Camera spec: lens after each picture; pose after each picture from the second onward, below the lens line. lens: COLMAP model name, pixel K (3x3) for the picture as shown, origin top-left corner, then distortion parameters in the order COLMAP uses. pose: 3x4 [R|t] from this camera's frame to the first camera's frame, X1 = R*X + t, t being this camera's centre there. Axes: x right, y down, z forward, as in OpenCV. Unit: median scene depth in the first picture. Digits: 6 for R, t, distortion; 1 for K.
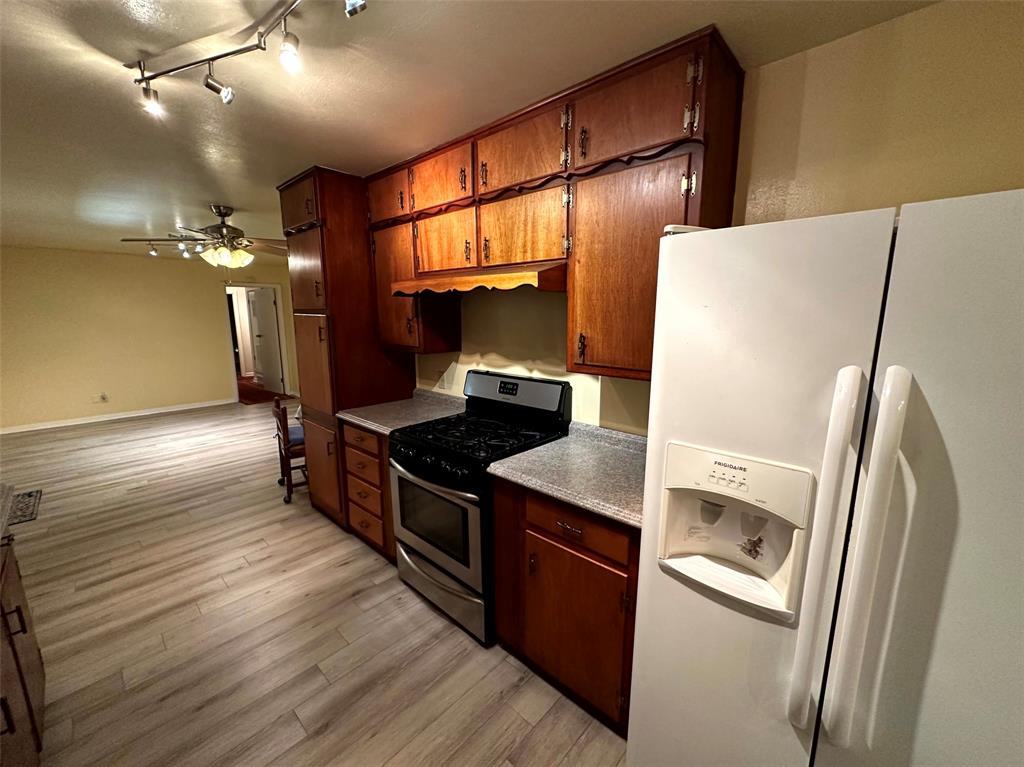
lens RADIAL K [[409.7, 0, 512.0], [0, 409.7, 383.5], [0, 0, 1]] dist [0.000881, 0.000051]
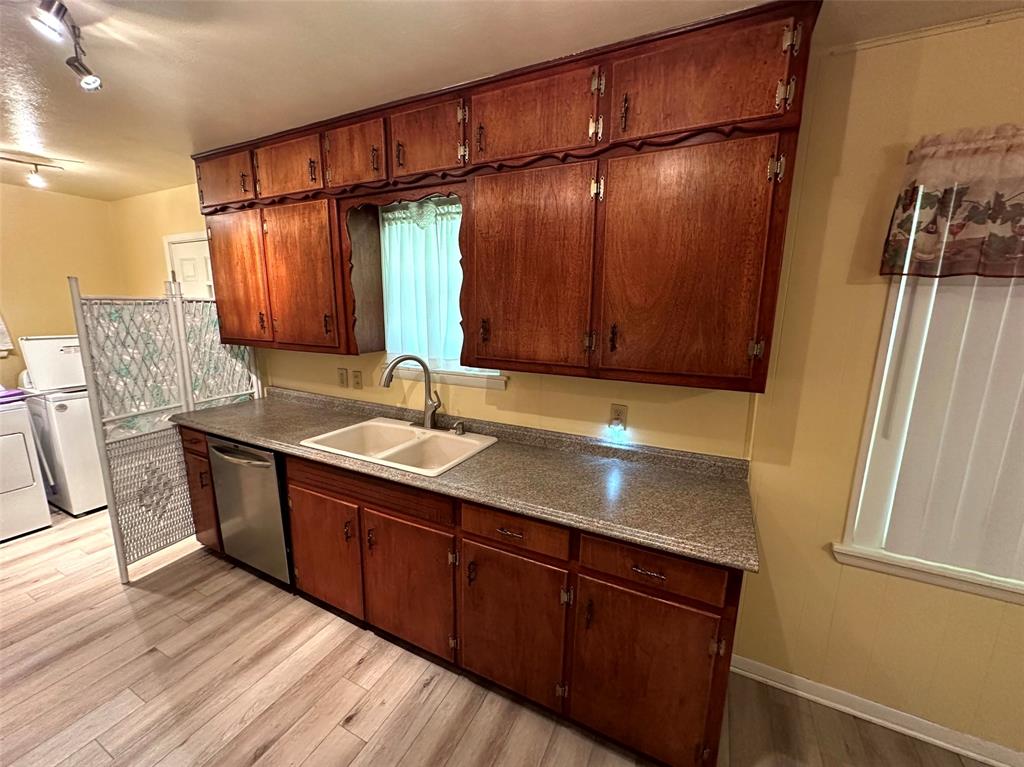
lens RADIAL K [[401.1, 0, 511.2], [0, 401.1, 373.8], [0, 0, 1]] dist [-0.000924, -0.000036]
pose [[0.962774, -0.027879, 0.268868, -0.082925], [0.029735, 0.999554, -0.002831, -0.012892], [-0.268669, 0.010720, 0.963173, 0.073447]]
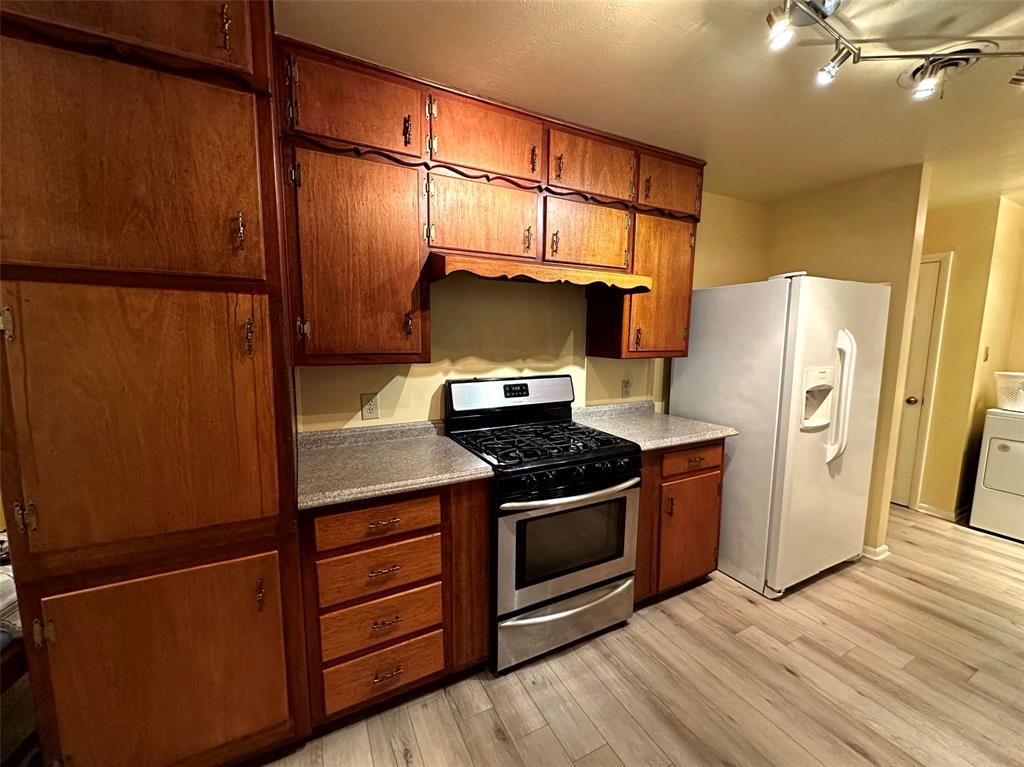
lens RADIAL K [[416.0, 0, 514.5], [0, 416.0, 381.1], [0, 0, 1]] dist [-0.000168, 0.000123]
pose [[0.340316, -0.108170, 0.934069, -1.047250], [0.151172, 0.986734, 0.059191, -0.077922], [-0.928080, 0.121061, 0.352154, 0.780247]]
